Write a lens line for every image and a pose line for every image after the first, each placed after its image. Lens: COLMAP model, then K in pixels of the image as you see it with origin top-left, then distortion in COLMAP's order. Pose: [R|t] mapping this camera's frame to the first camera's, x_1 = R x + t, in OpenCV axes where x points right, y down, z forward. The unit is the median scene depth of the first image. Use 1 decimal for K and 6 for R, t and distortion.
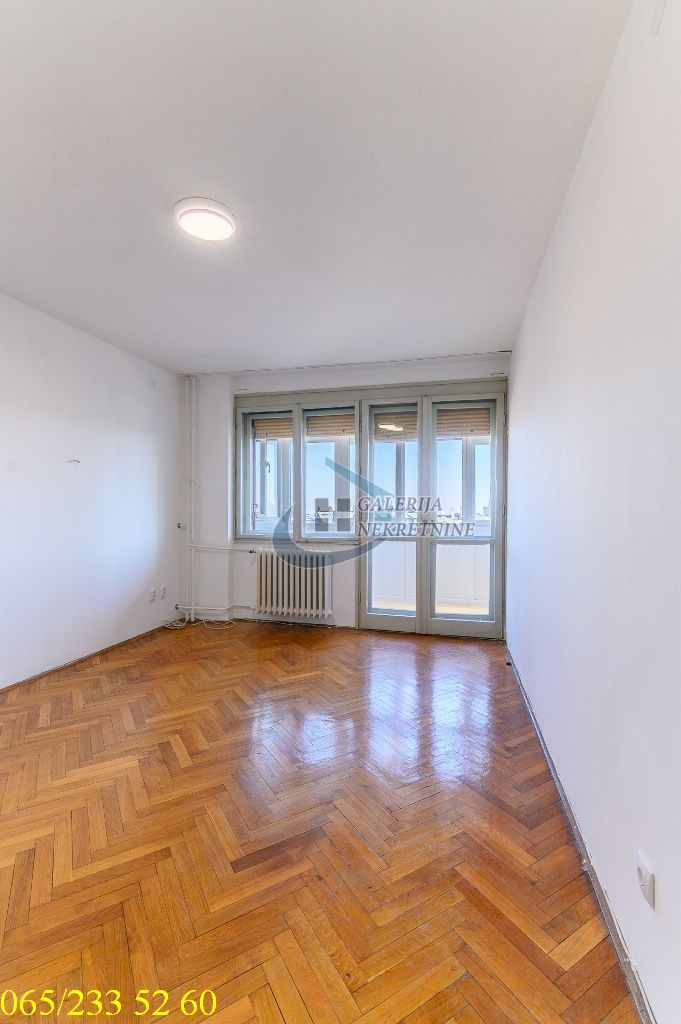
lens RADIAL K [[455.5, 0, 340.5], [0, 455.5, 512.0], [0, 0, 1]] dist [0.001942, -0.000575]
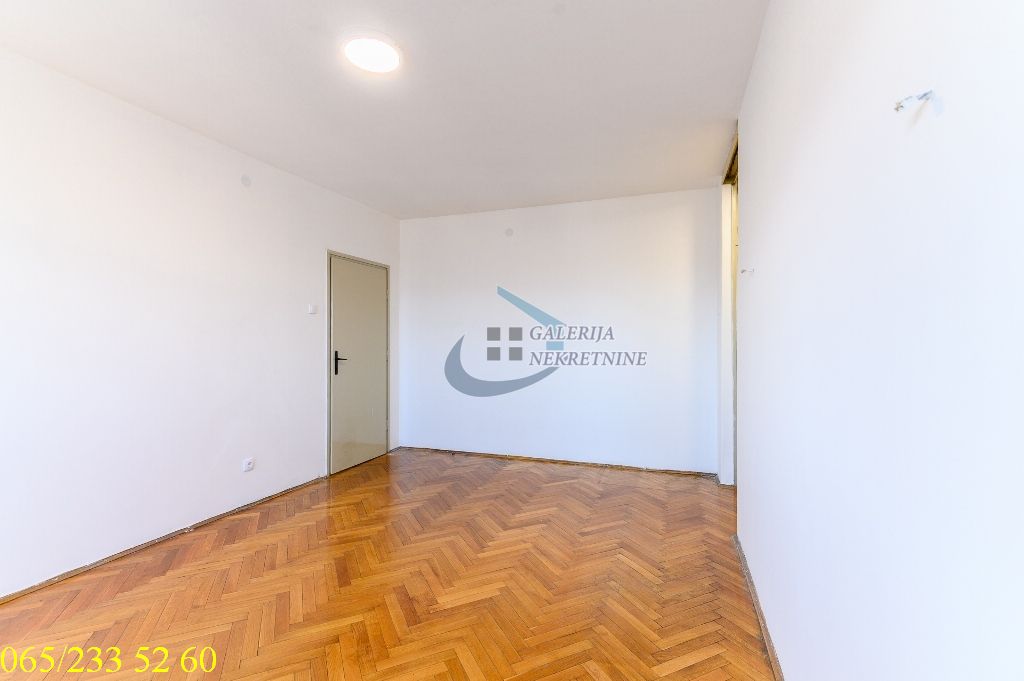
lens RADIAL K [[455.5, 0, 512.0], [0, 455.5, 340.5], [0, 0, 1]] dist [0.001942, -0.000575]
pose [[-0.995150, -0.005706, 0.098205, -0.399988], [-0.005545, 0.999983, 0.001911, -0.011590], [-0.098214, 0.001358, -0.995164, 1.125490]]
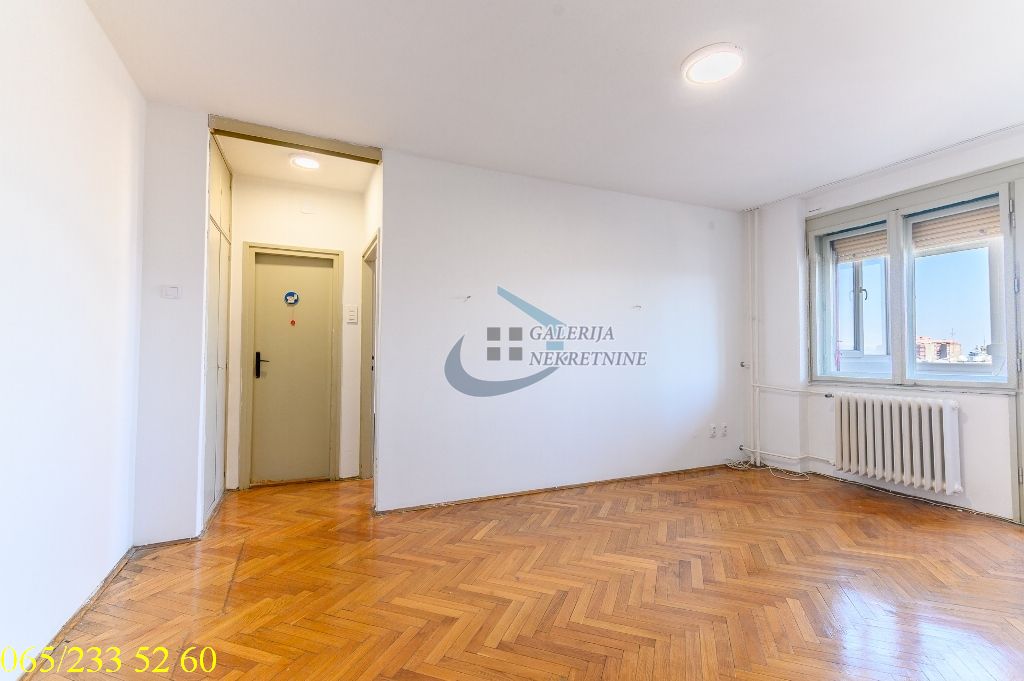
lens RADIAL K [[455.5, 0, 512.0], [0, 455.5, 340.5], [0, 0, 1]] dist [0.001942, -0.000575]
pose [[0.625488, -0.027651, -0.779743, 0.126876], [-0.000281, 0.999364, -0.035664, 0.017962], [0.780233, 0.022526, 0.625083, 0.004667]]
